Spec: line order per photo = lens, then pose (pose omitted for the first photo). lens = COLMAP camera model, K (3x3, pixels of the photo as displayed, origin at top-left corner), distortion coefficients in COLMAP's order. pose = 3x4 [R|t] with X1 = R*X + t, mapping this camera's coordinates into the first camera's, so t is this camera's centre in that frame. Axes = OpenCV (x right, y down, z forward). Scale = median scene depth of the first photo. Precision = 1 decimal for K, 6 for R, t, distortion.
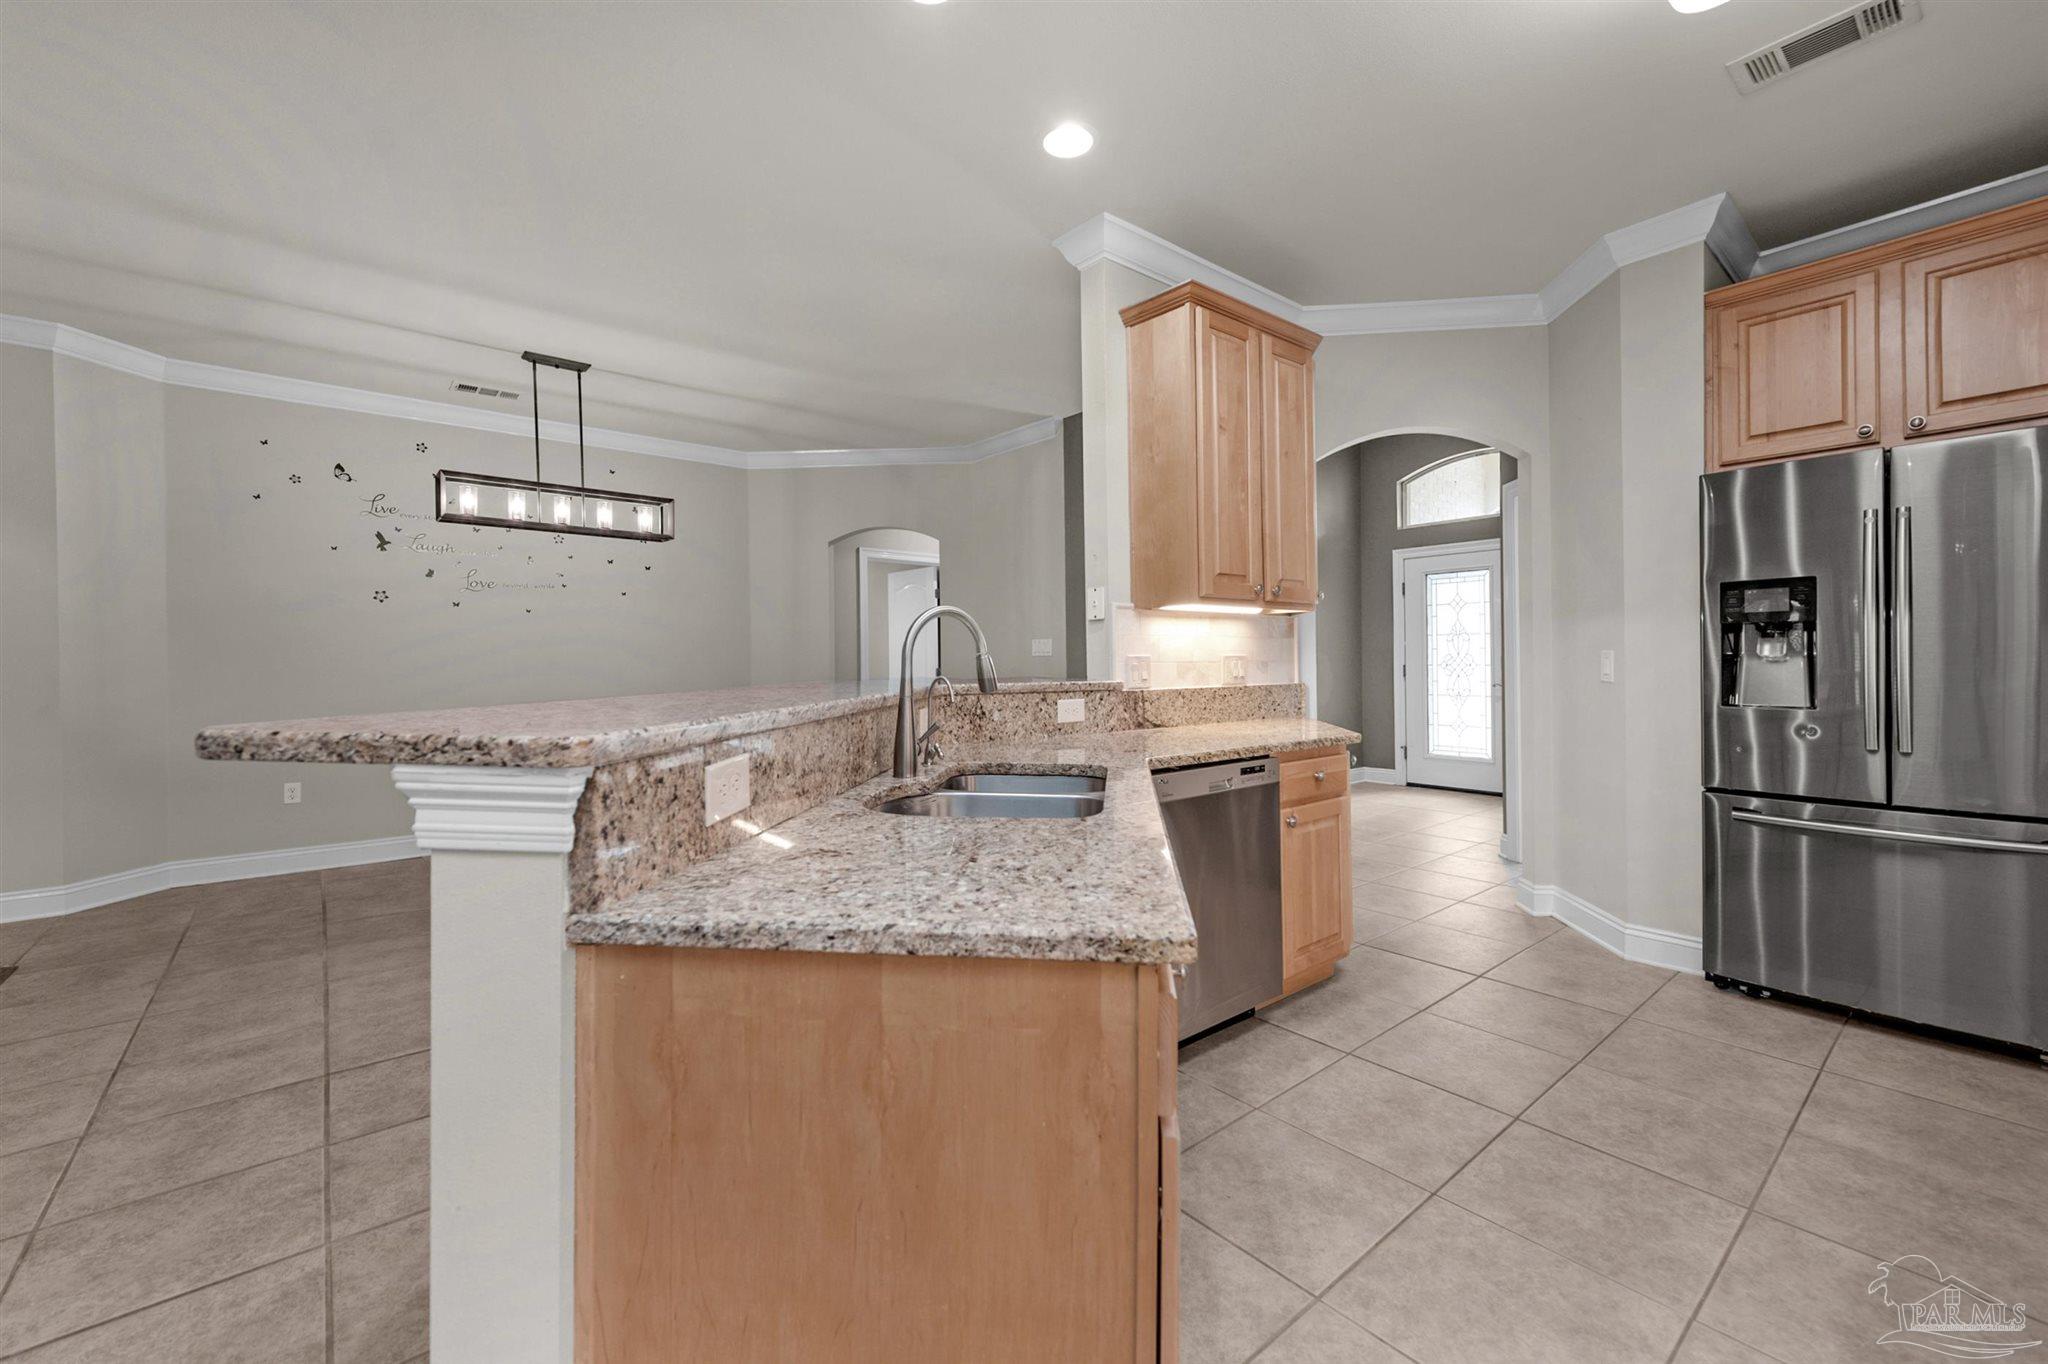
lens RADIAL K [[846.1, 0, 1022.6], [0, 846.1, 669.0], [0, 0, 1]] dist [0.018456, -0.001456]
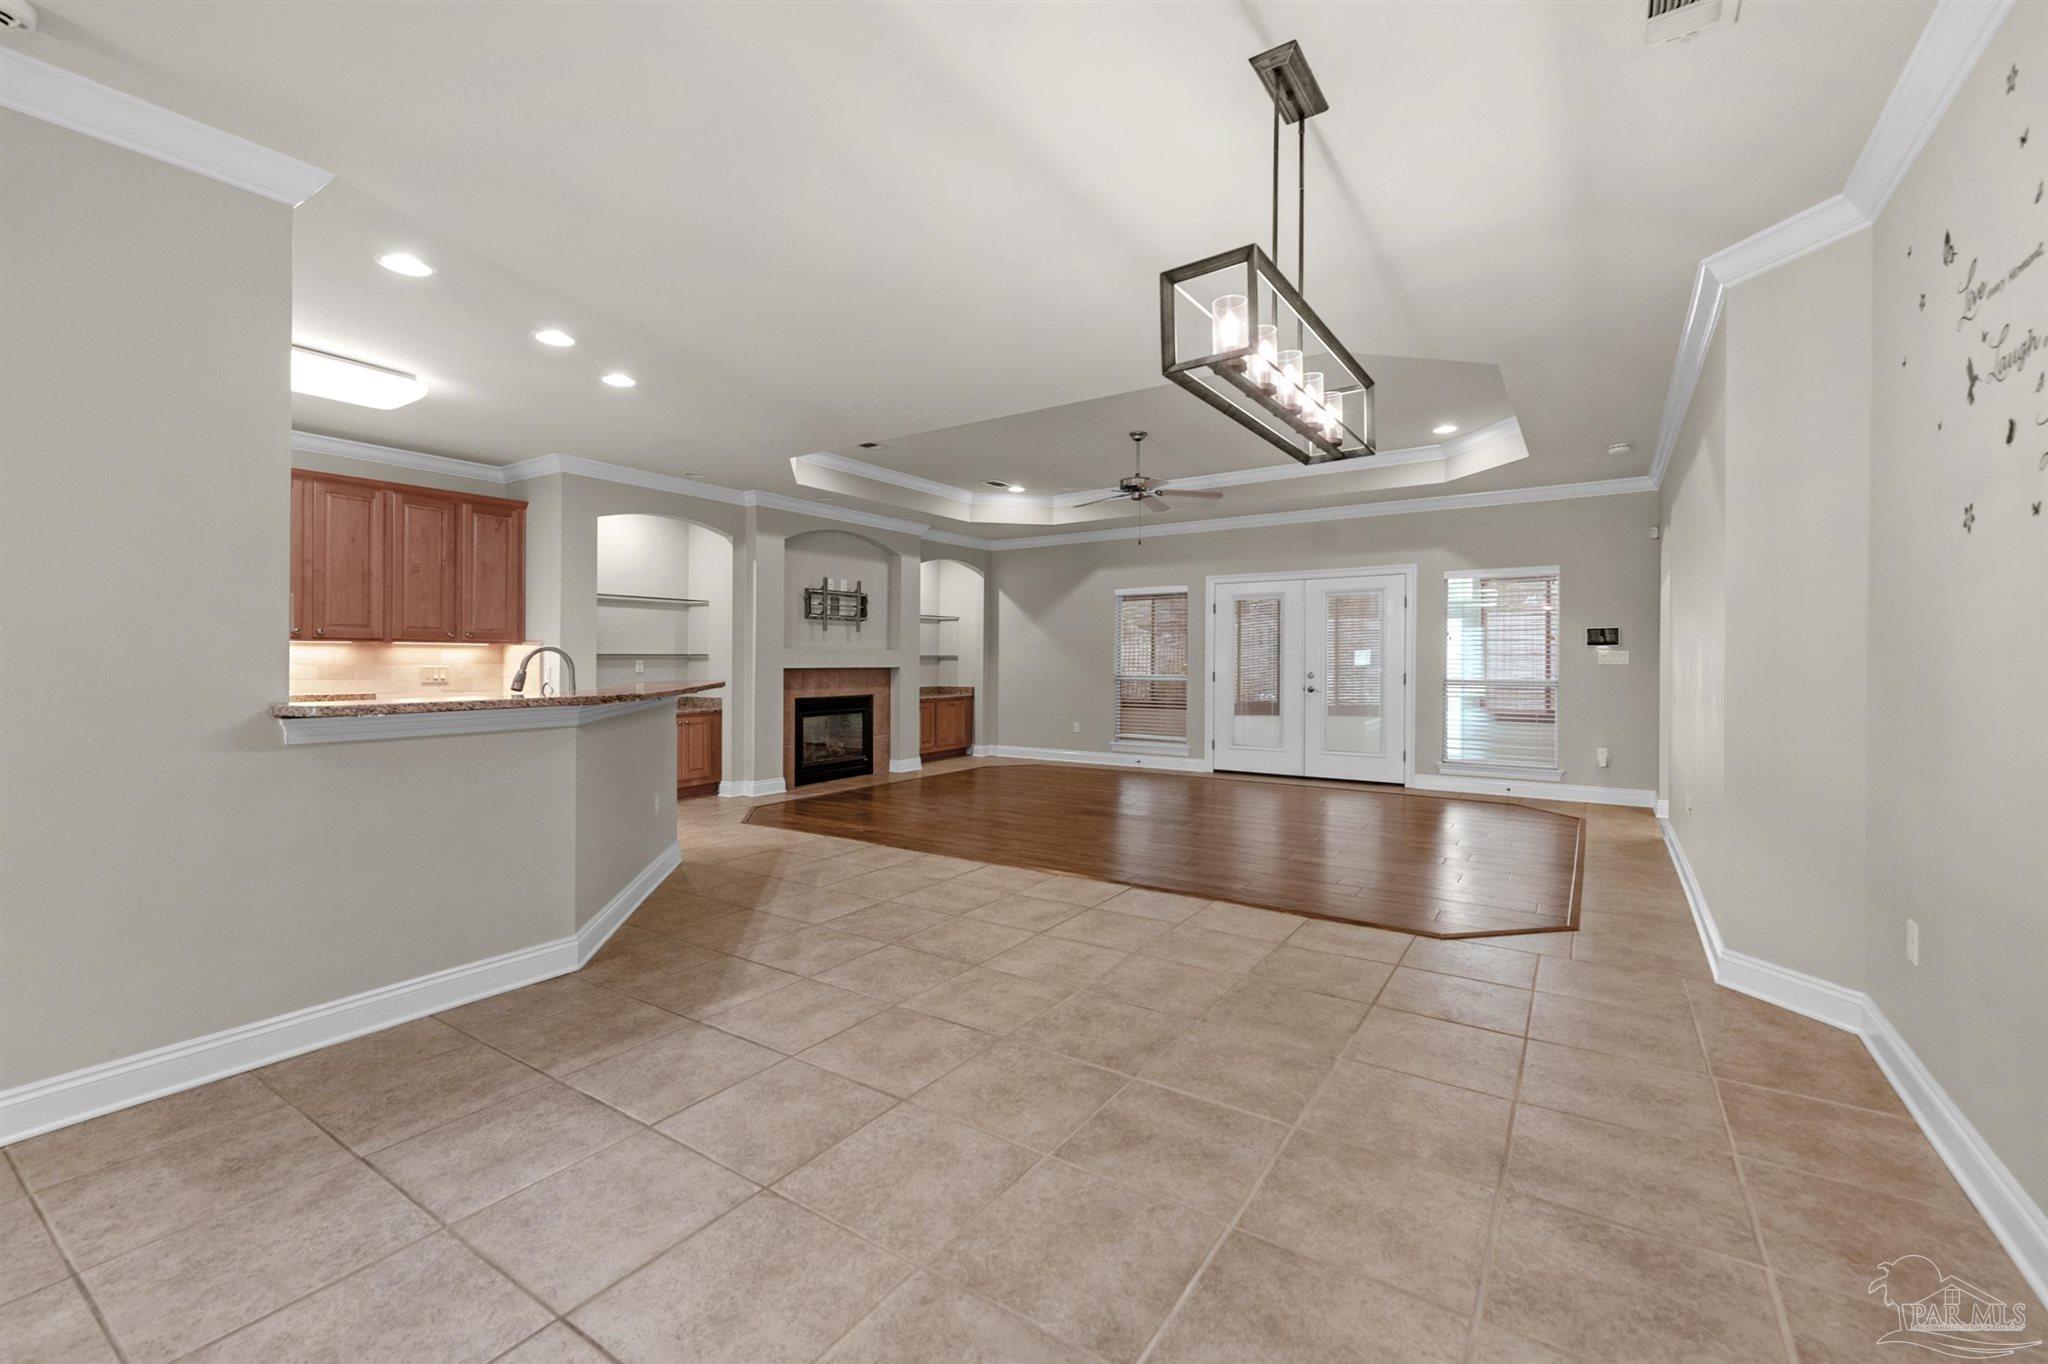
lens RADIAL K [[846.1, 0, 1034.7], [0, 846.1, 666.8], [0, 0, 1]] dist [0.018456, -0.001456]
pose [[-0.960004, 0.004204, -0.279956, -0.462972], [0.002819, 0.999982, 0.005353, 0.001472], [0.279973, 0.004349, -0.959998, 2.315902]]
